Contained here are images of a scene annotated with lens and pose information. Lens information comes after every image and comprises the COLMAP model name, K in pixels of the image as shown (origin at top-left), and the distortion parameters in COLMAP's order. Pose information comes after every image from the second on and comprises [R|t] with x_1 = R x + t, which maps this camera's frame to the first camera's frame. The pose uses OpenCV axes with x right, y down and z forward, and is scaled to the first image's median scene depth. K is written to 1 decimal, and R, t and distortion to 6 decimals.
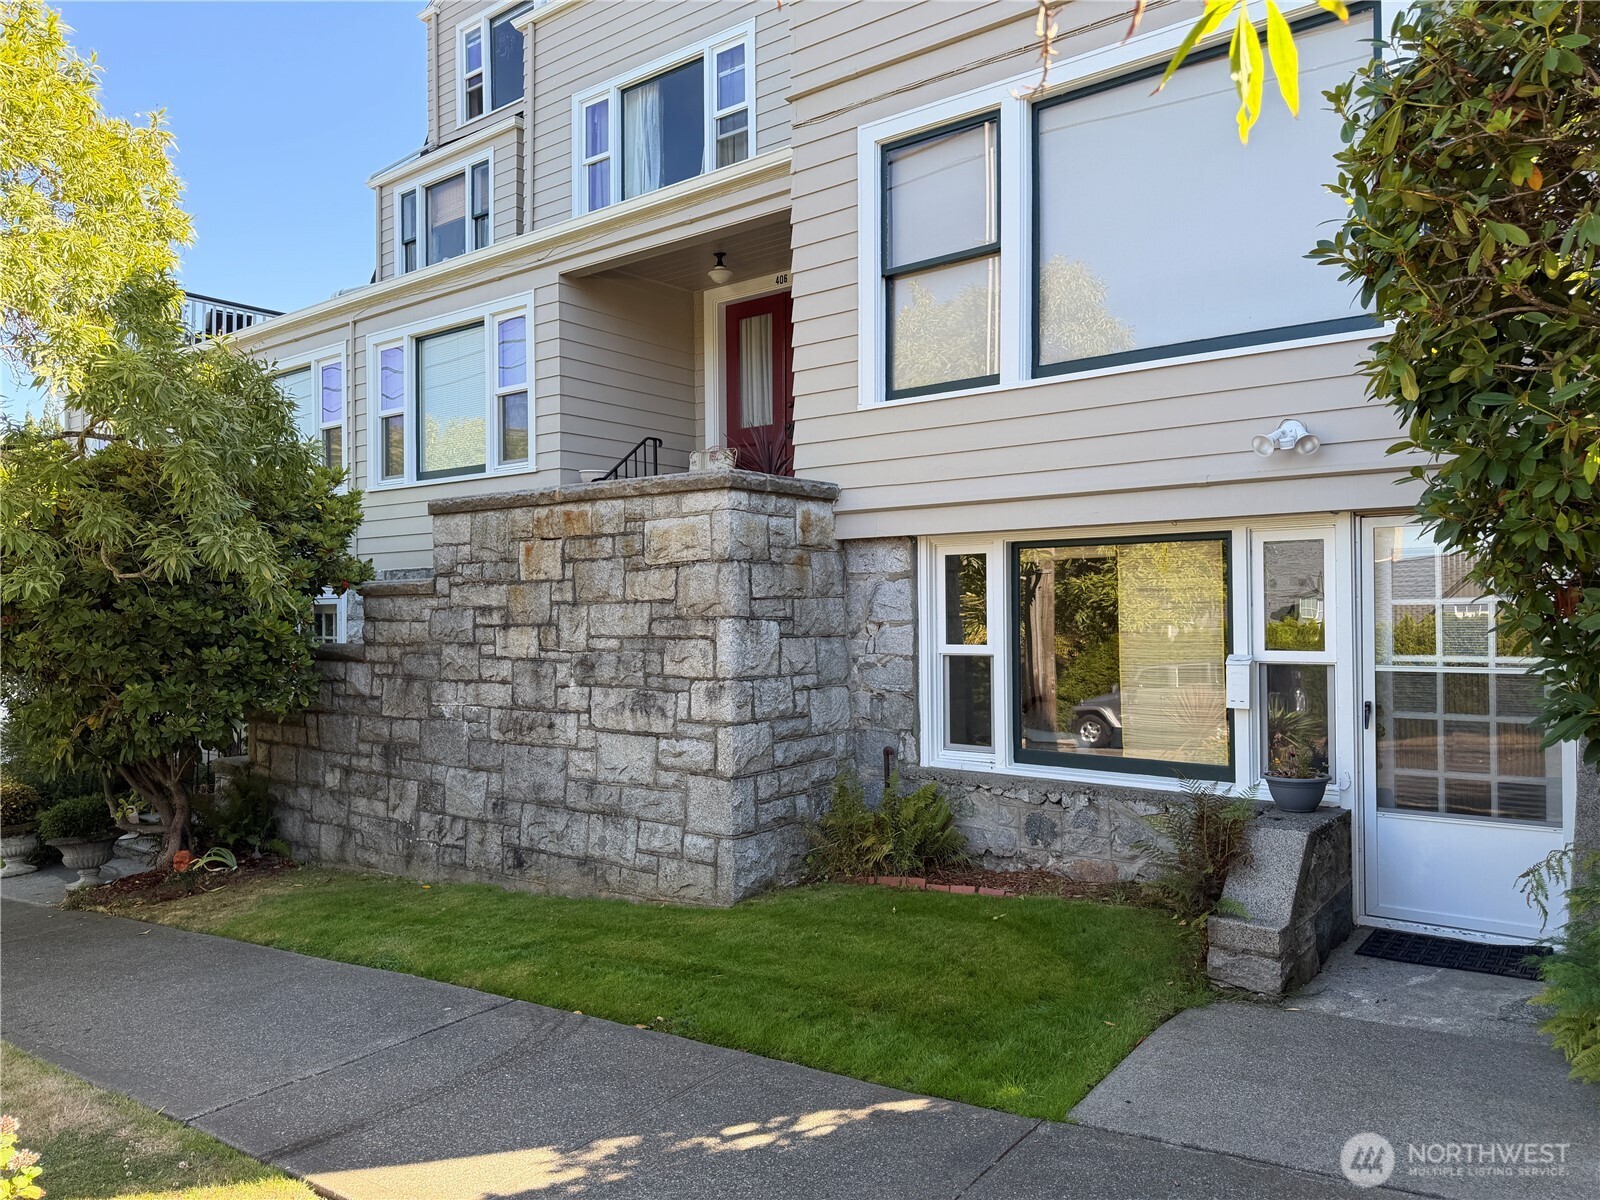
lens RADIAL K [[1142.2, 0, 809.9], [0, 1142.2, 605.6], [0, 0, 1]] dist [0.028274, -0.067164]
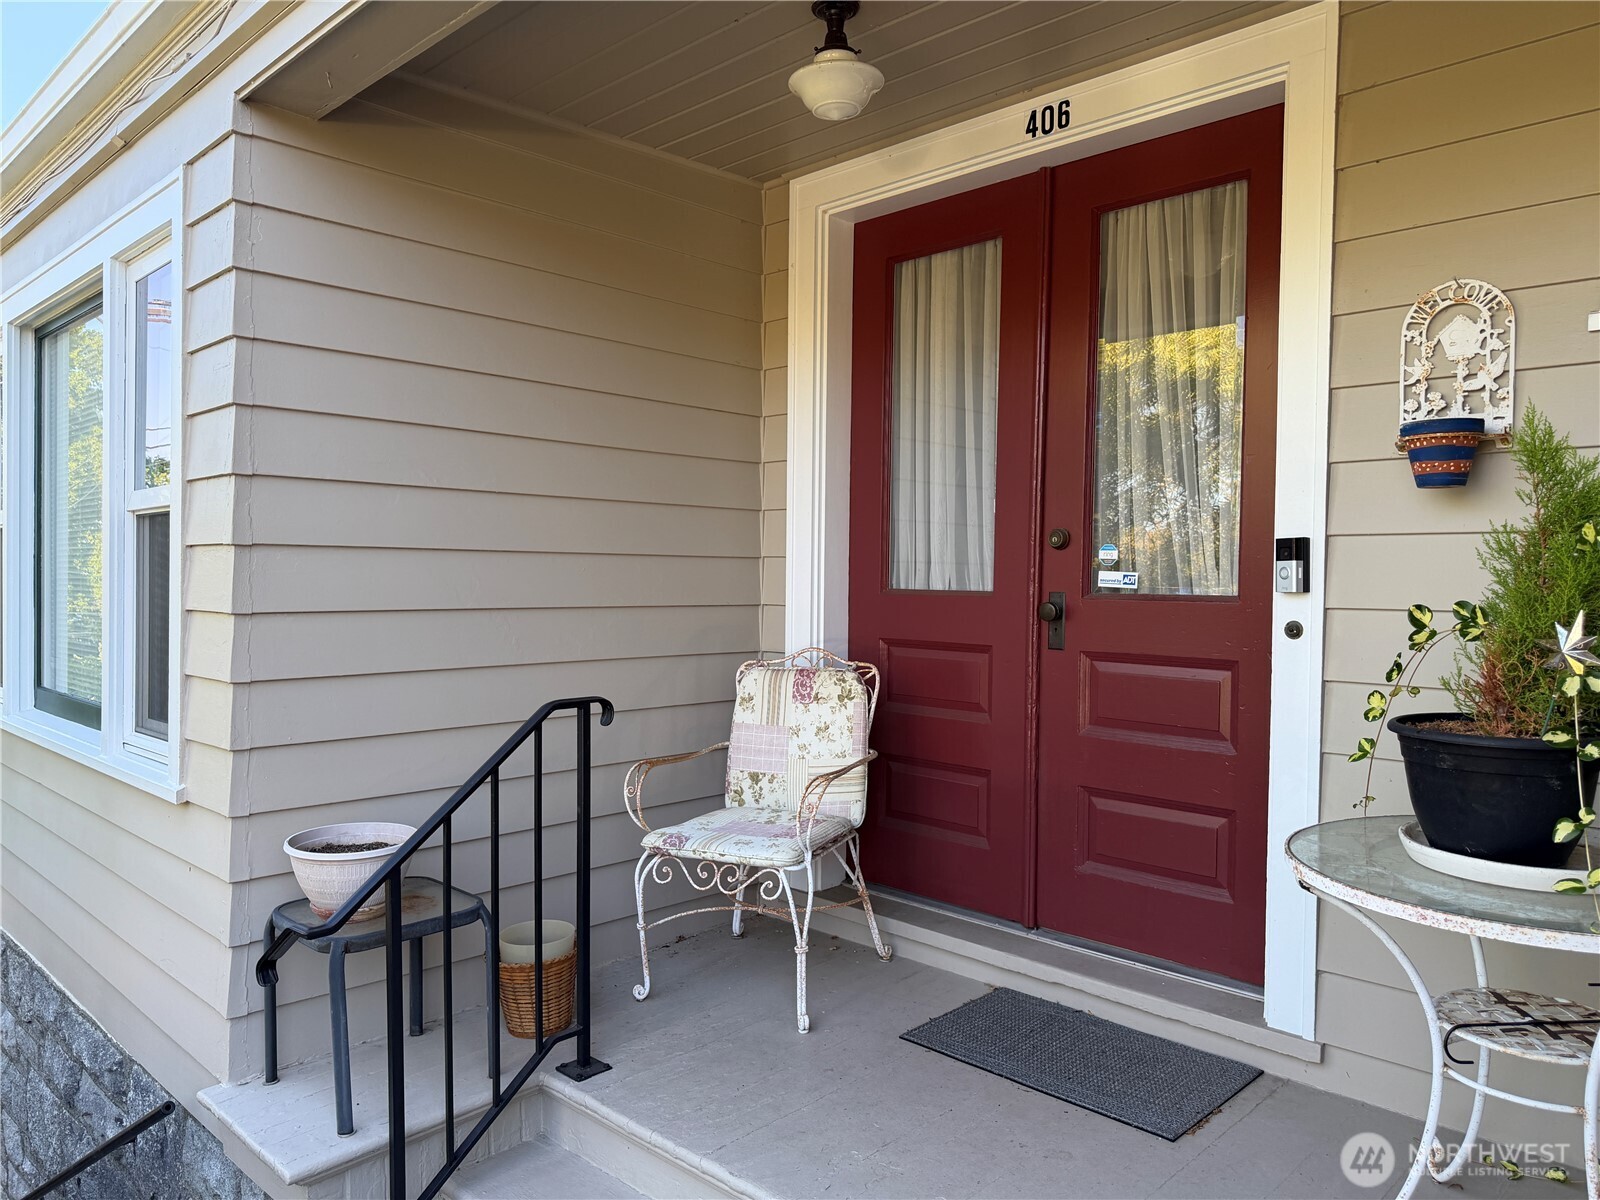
lens RADIAL K [[1142.2, 0, 794.9], [0, 1142.2, 599.6], [0, 0, 1]] dist [0.028274, -0.067164]
pose [[0.993146, 0.020678, -0.115037, -0.049972], [-0.018095, 0.999561, 0.023450, -0.160567], [0.115472, -0.021208, 0.993084, 0.666759]]
